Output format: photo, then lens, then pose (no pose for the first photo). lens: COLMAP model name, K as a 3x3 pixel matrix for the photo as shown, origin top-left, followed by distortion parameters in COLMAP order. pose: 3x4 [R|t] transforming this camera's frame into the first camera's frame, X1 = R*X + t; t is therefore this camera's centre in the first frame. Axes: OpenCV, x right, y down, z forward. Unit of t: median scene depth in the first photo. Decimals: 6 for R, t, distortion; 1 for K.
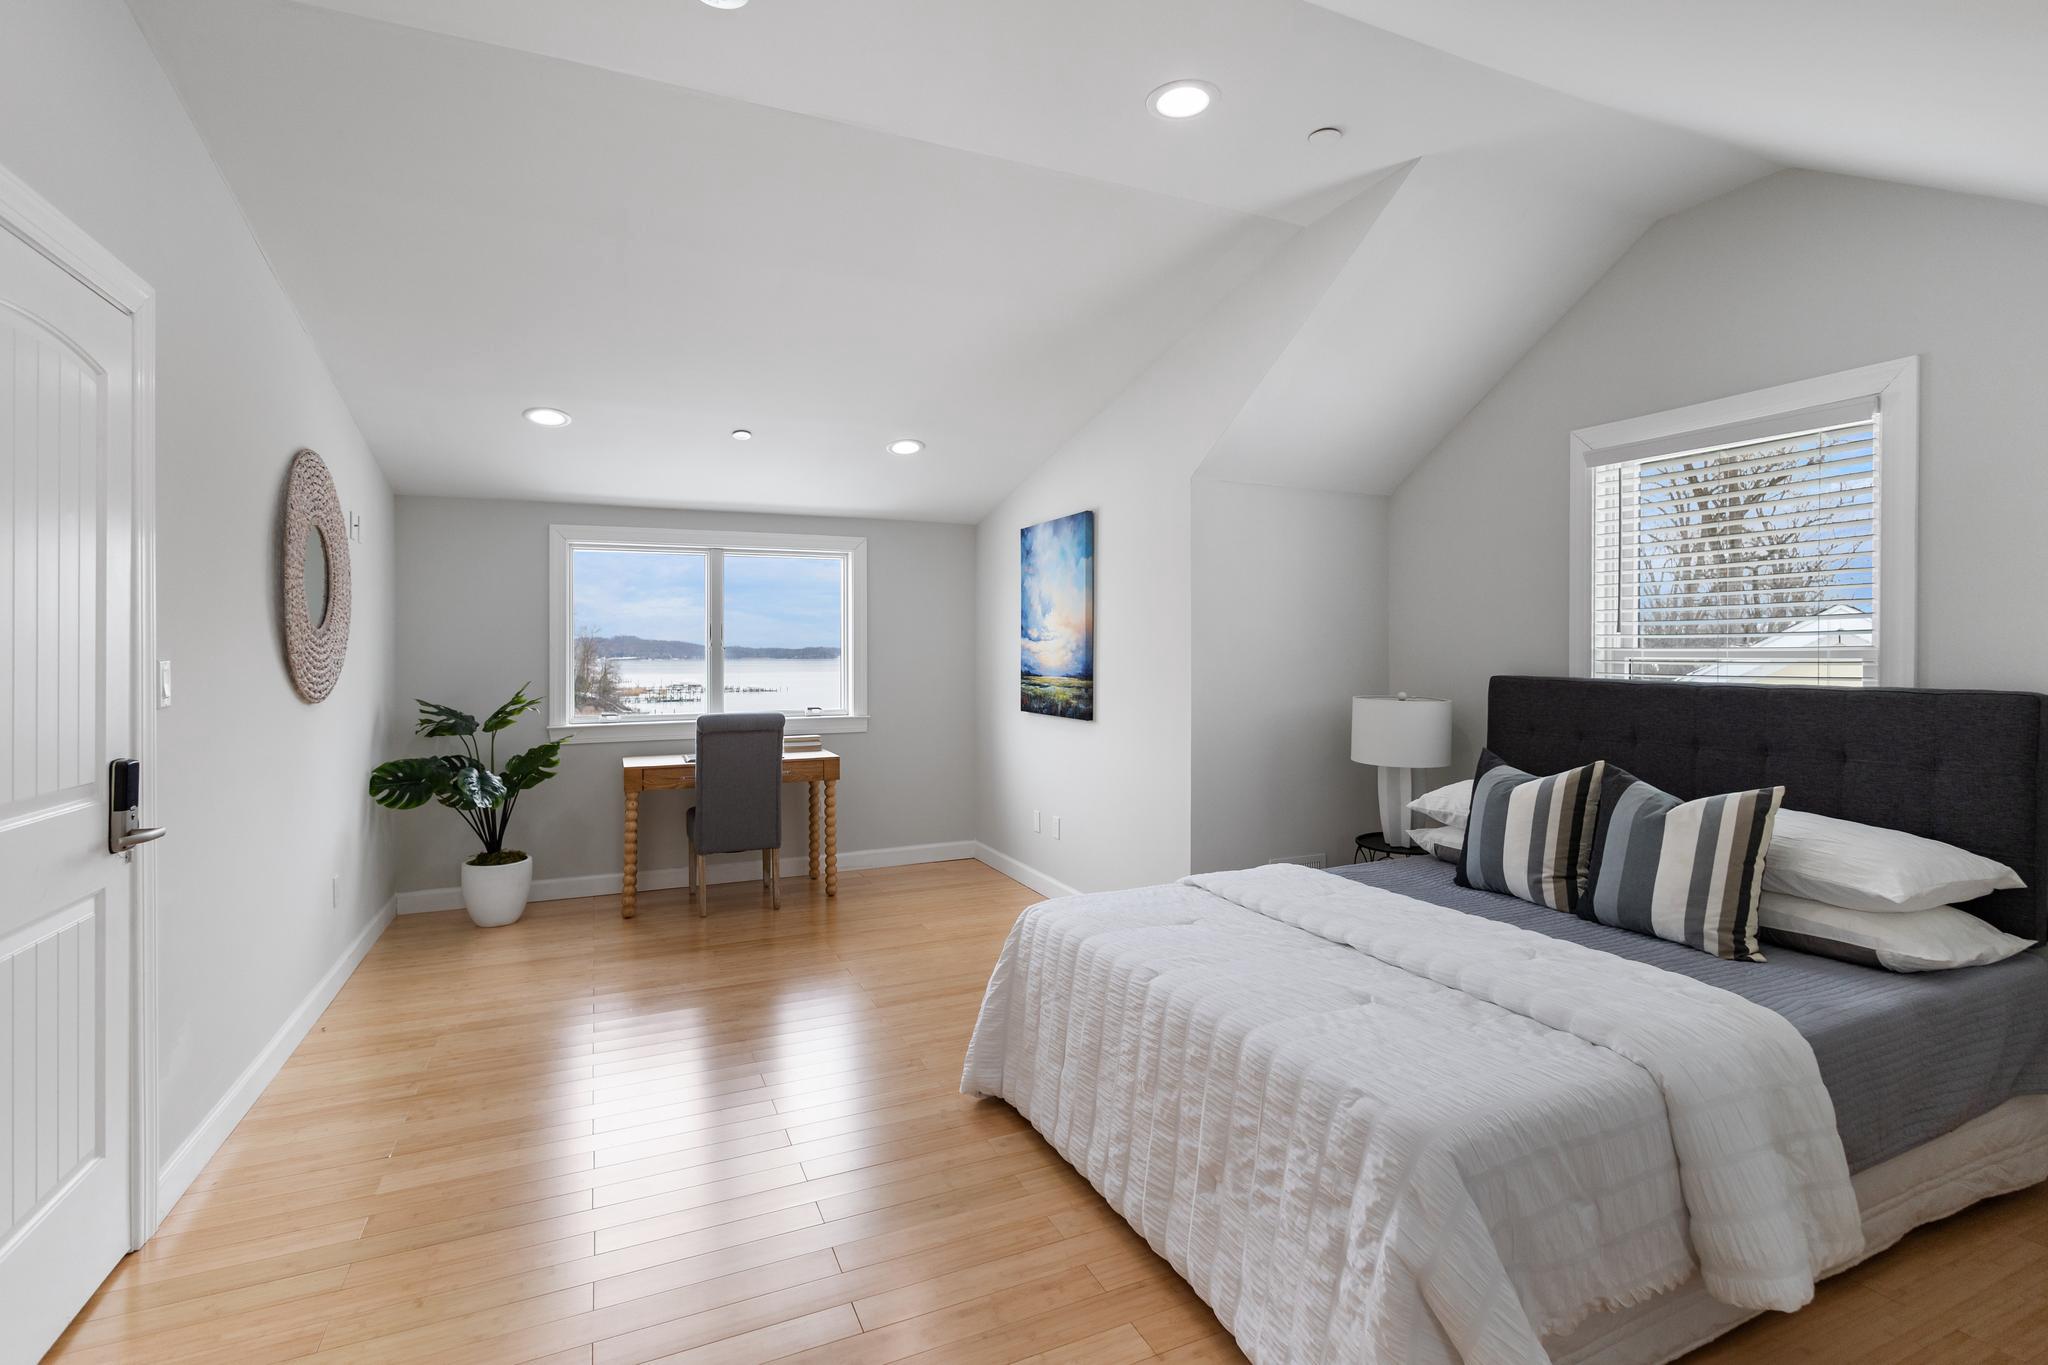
lens RADIAL K [[951.3, 0, 1015.9], [0, 951.3, 656.5], [0, 0, 1]] dist [-0.041454, 0.000014]
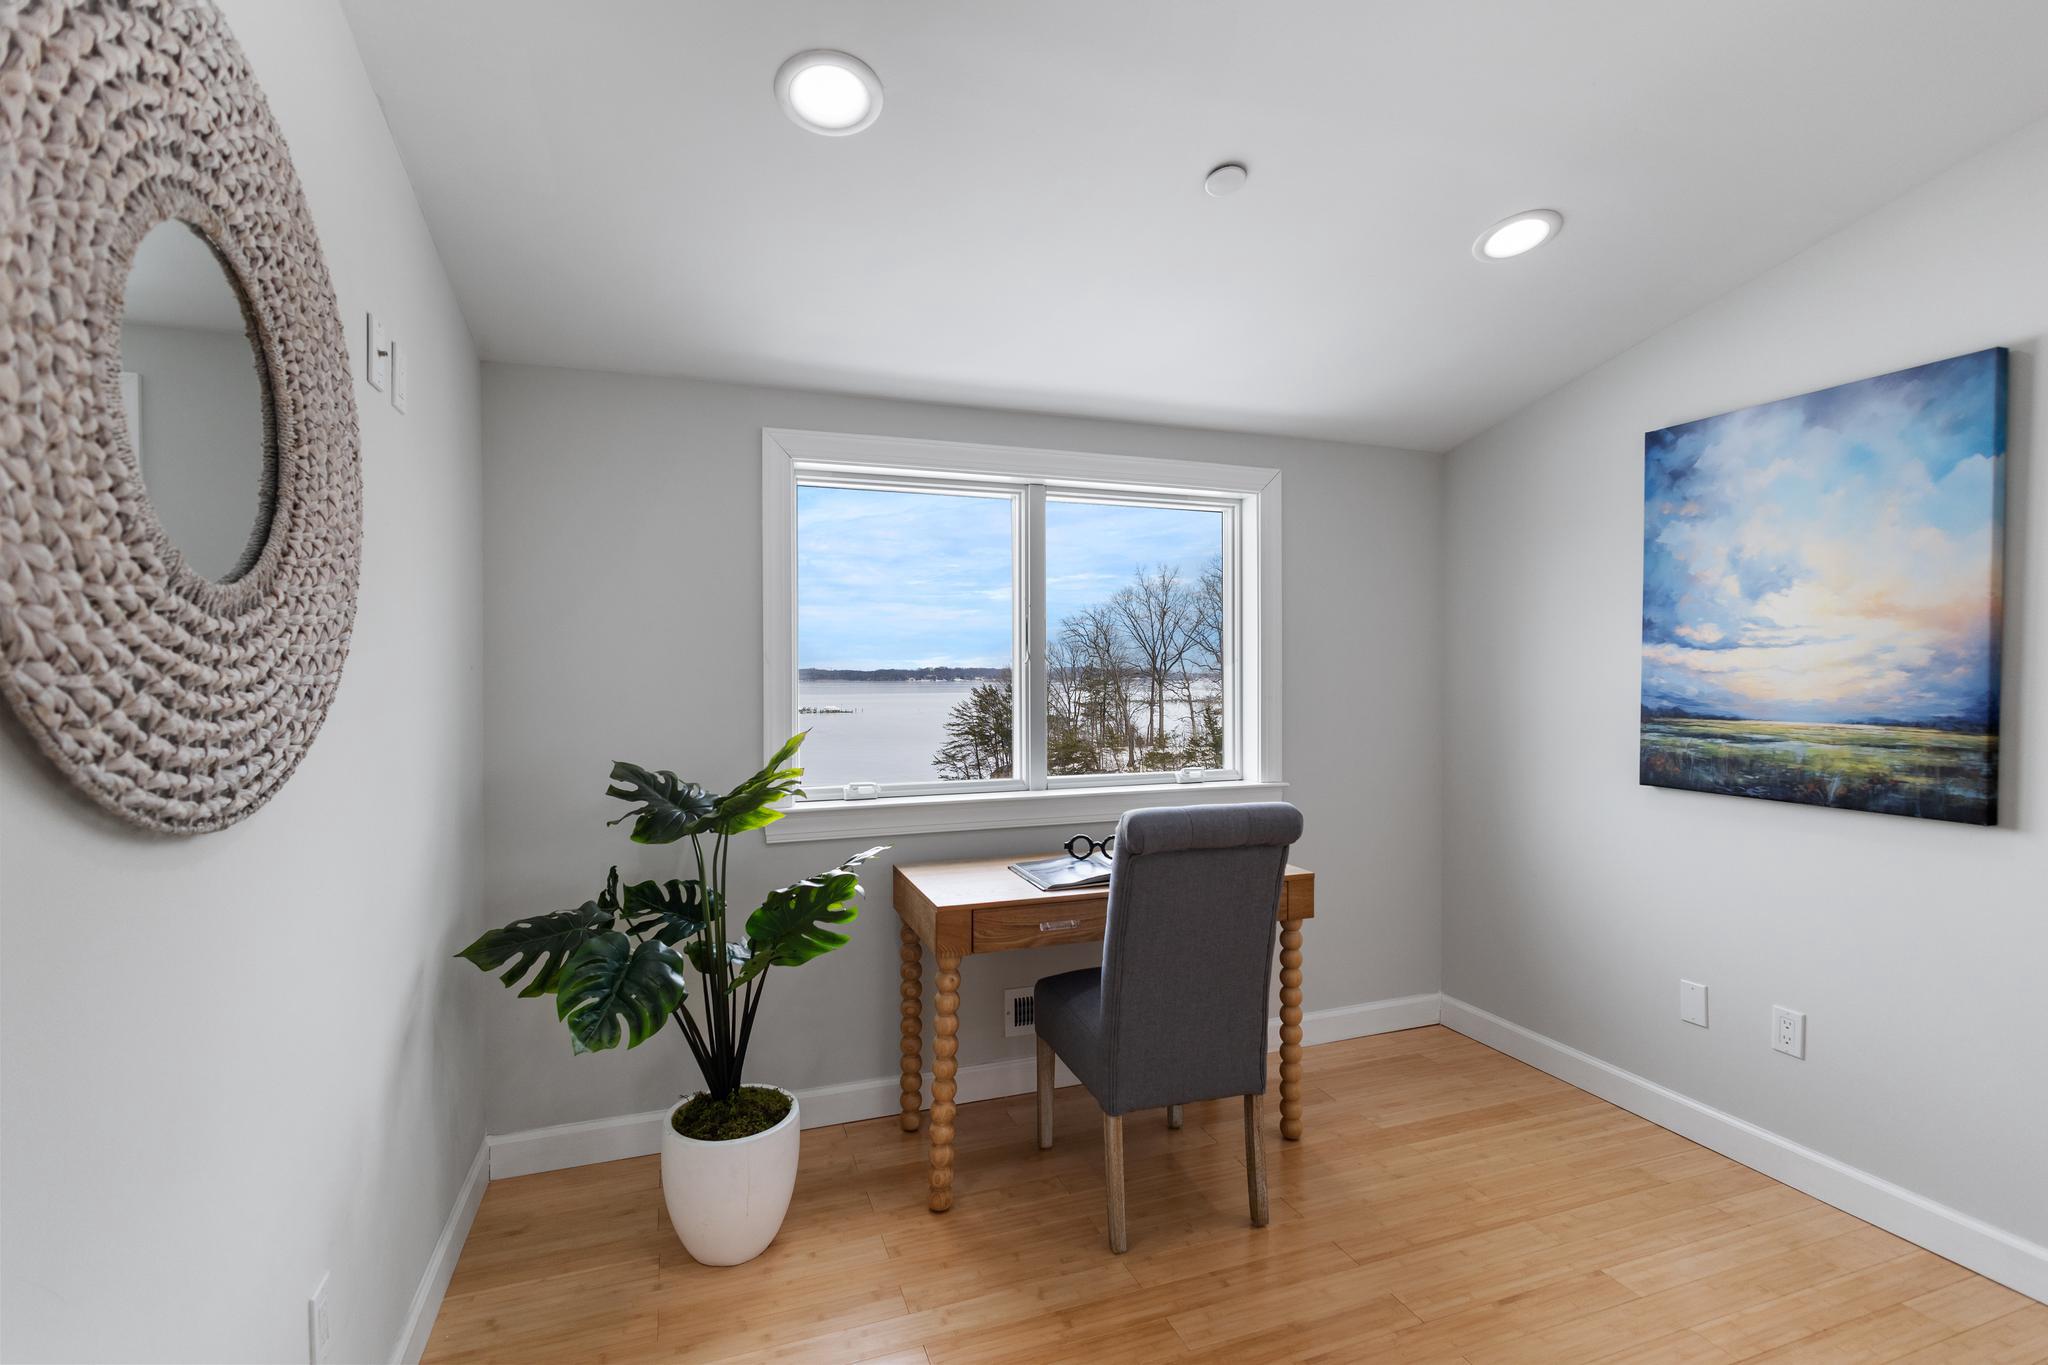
lens RADIAL K [[922.3, 0, 982.8], [0, 922.3, 683.3], [0, 0, 1]] dist [-0.000966, -0.000266]
pose [[0.995875, 0.002950, -0.090691, -0.340226], [-0.002599, 0.999989, 0.003988, 0.000903], [0.090702, -0.003735, 0.995871, 0.517085]]
